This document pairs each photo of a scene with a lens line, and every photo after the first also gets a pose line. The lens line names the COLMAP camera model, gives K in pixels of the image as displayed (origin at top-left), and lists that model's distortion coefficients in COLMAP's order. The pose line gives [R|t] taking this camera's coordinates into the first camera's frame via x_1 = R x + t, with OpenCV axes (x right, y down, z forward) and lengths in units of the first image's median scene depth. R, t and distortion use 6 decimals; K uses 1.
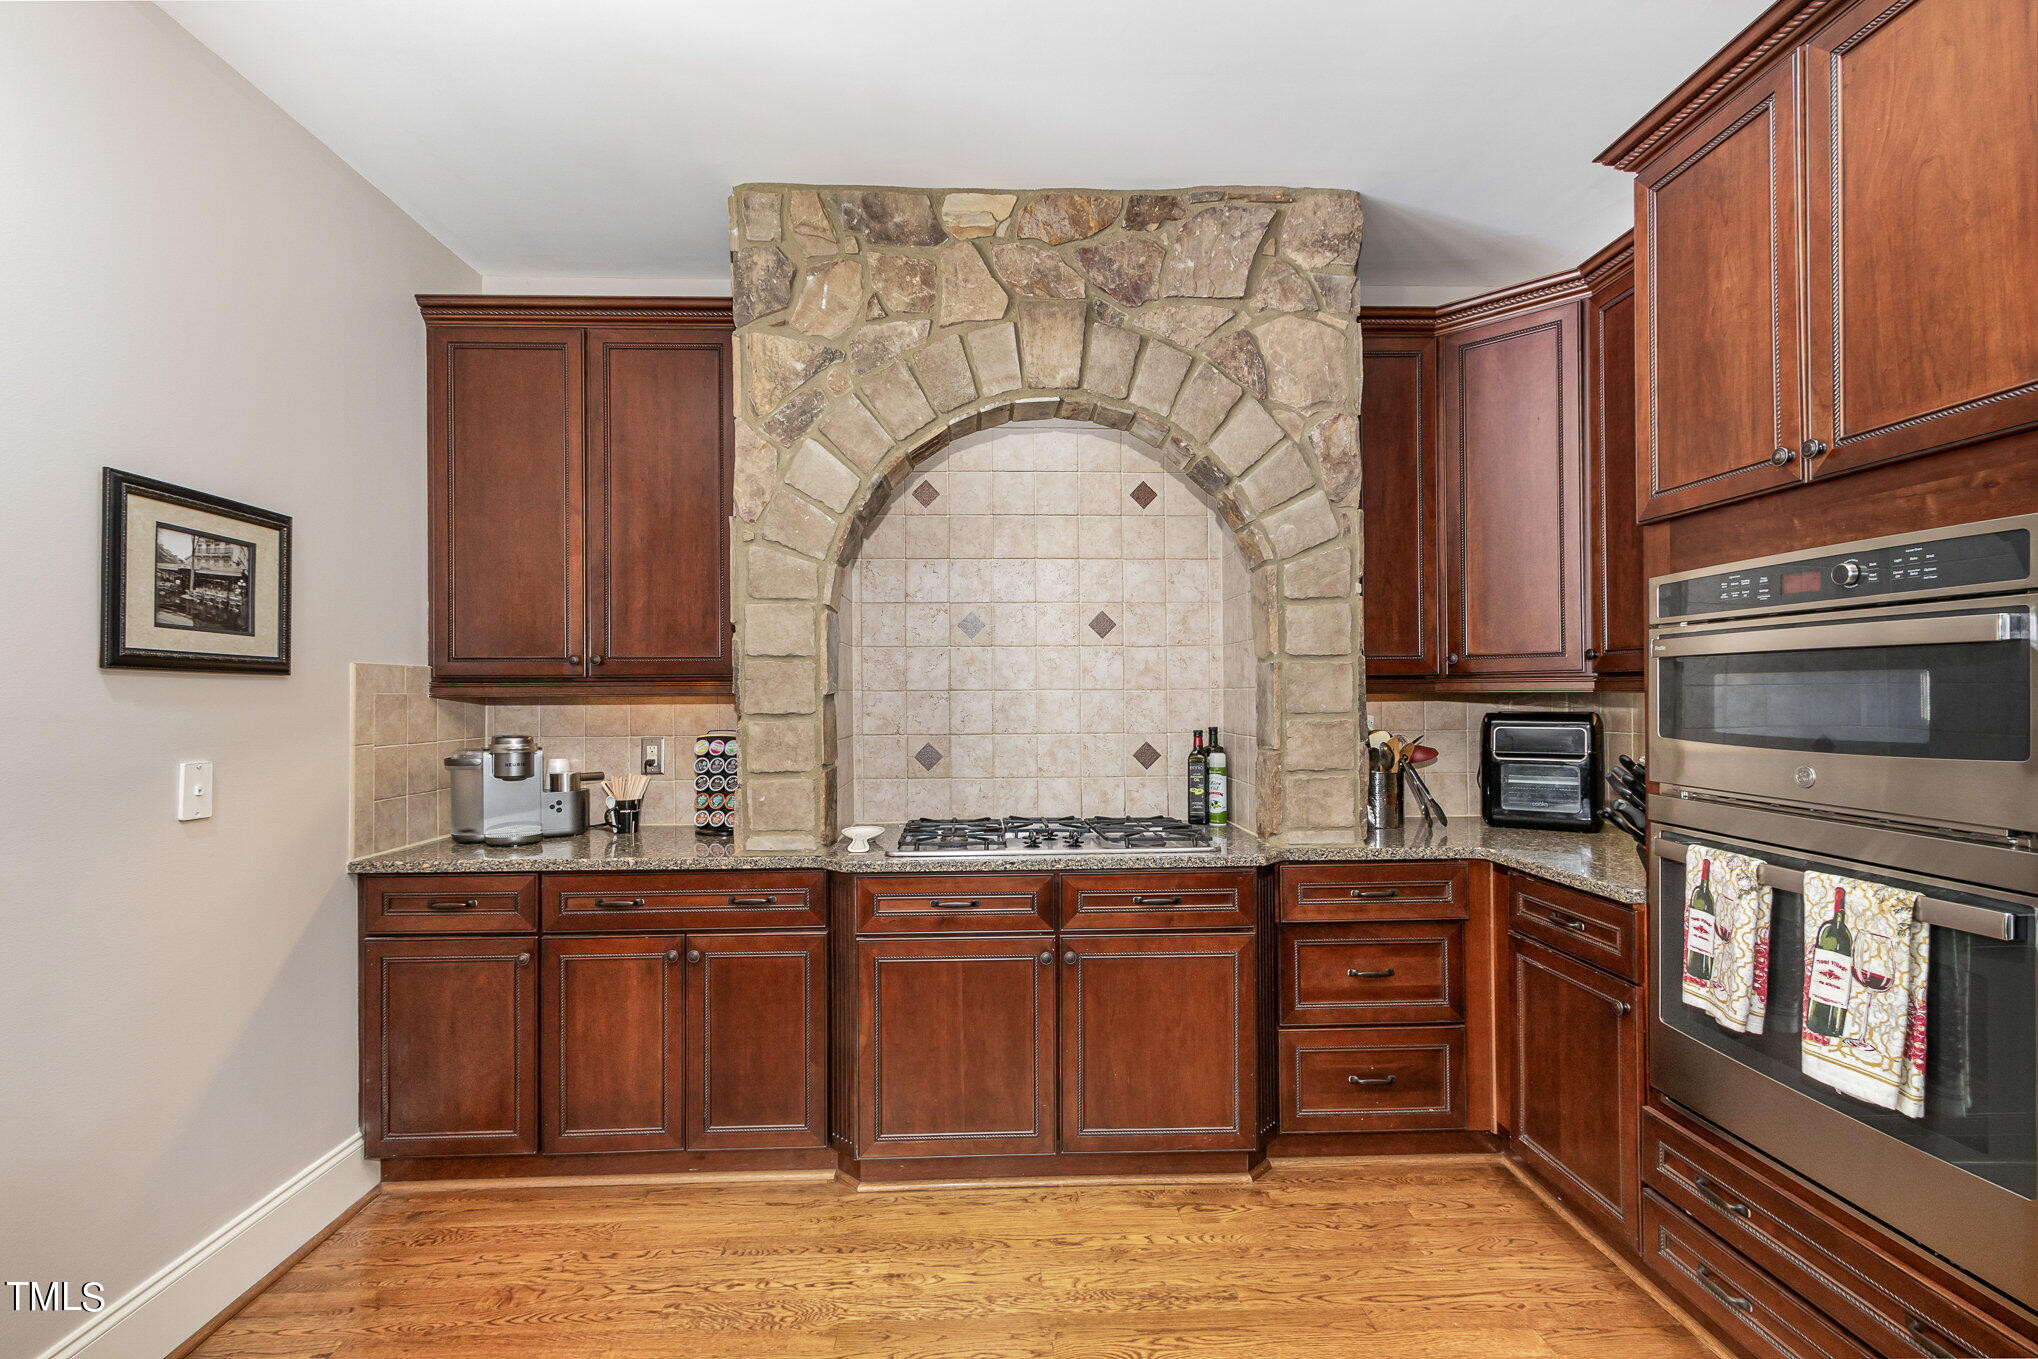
lens RADIAL K [[936.1, 0, 1023.5], [0, 936.1, 690.9], [0, 0, 1]] dist [0.001133, 0.000521]
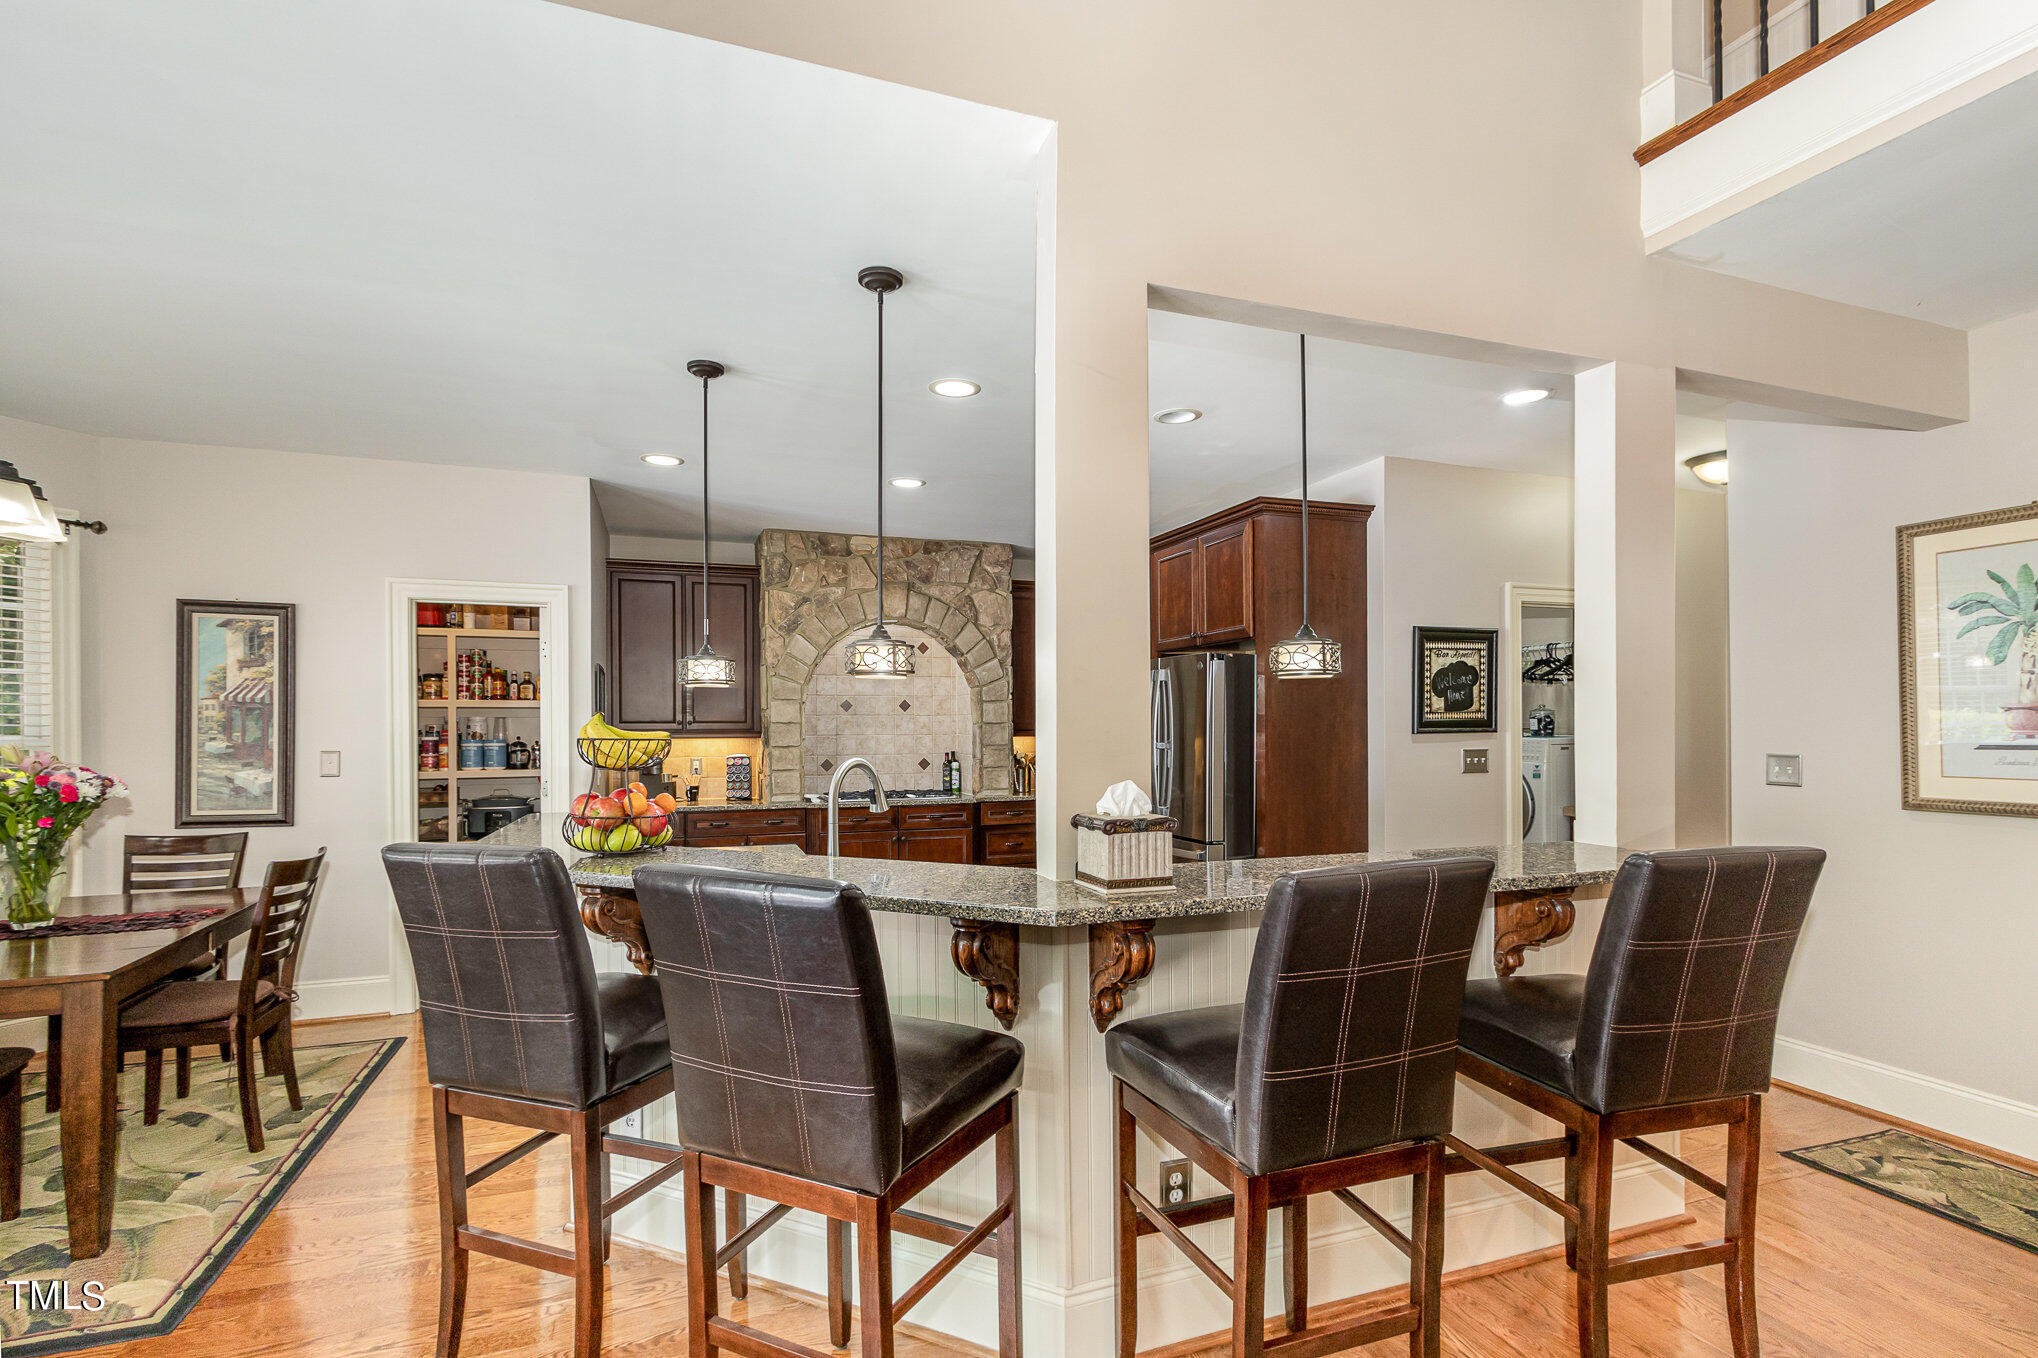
lens RADIAL K [[936.1, 0, 1023.5], [0, 936.1, 690.4], [0, 0, 1]] dist [0.001133, 0.000521]
pose [[0.951655, 0.012240, 0.306926, -0.409567], [-0.001885, 0.999420, -0.034010, -0.038786], [-0.307164, 0.031787, 0.951126, -1.497763]]
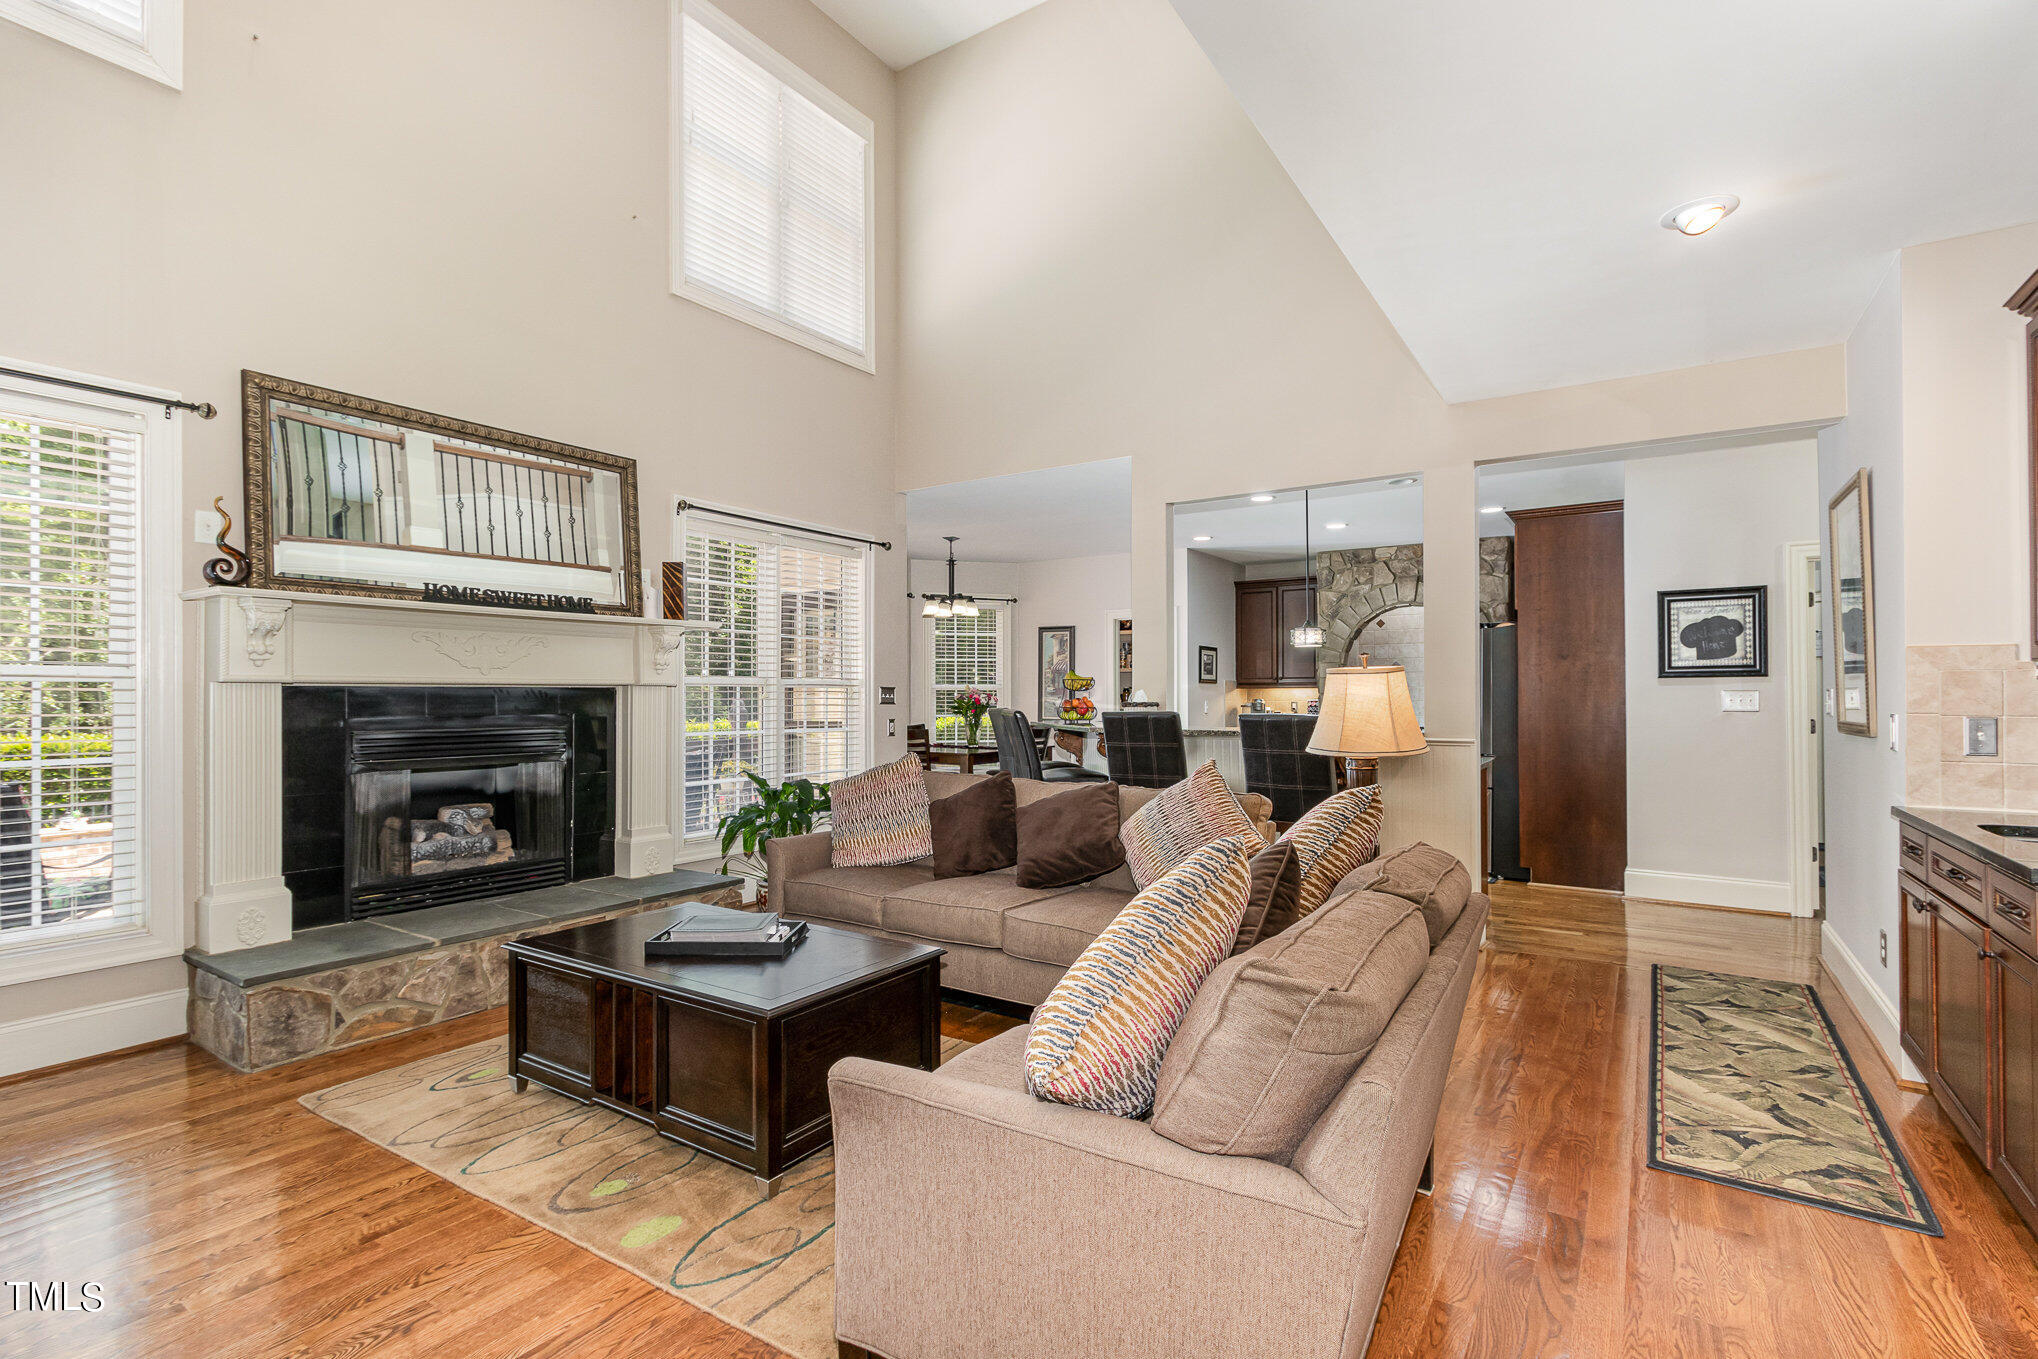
lens RADIAL K [[936.1, 0, 1023.5], [0, 936.1, 690.9], [0, 0, 1]] dist [0.001133, 0.000521]
pose [[0.820034, 0.000076, -0.572314, 0.864180], [-0.000278, 1.000000, -0.000265, 0.015549], [0.572314, 0.000376, 0.820034, -2.722314]]
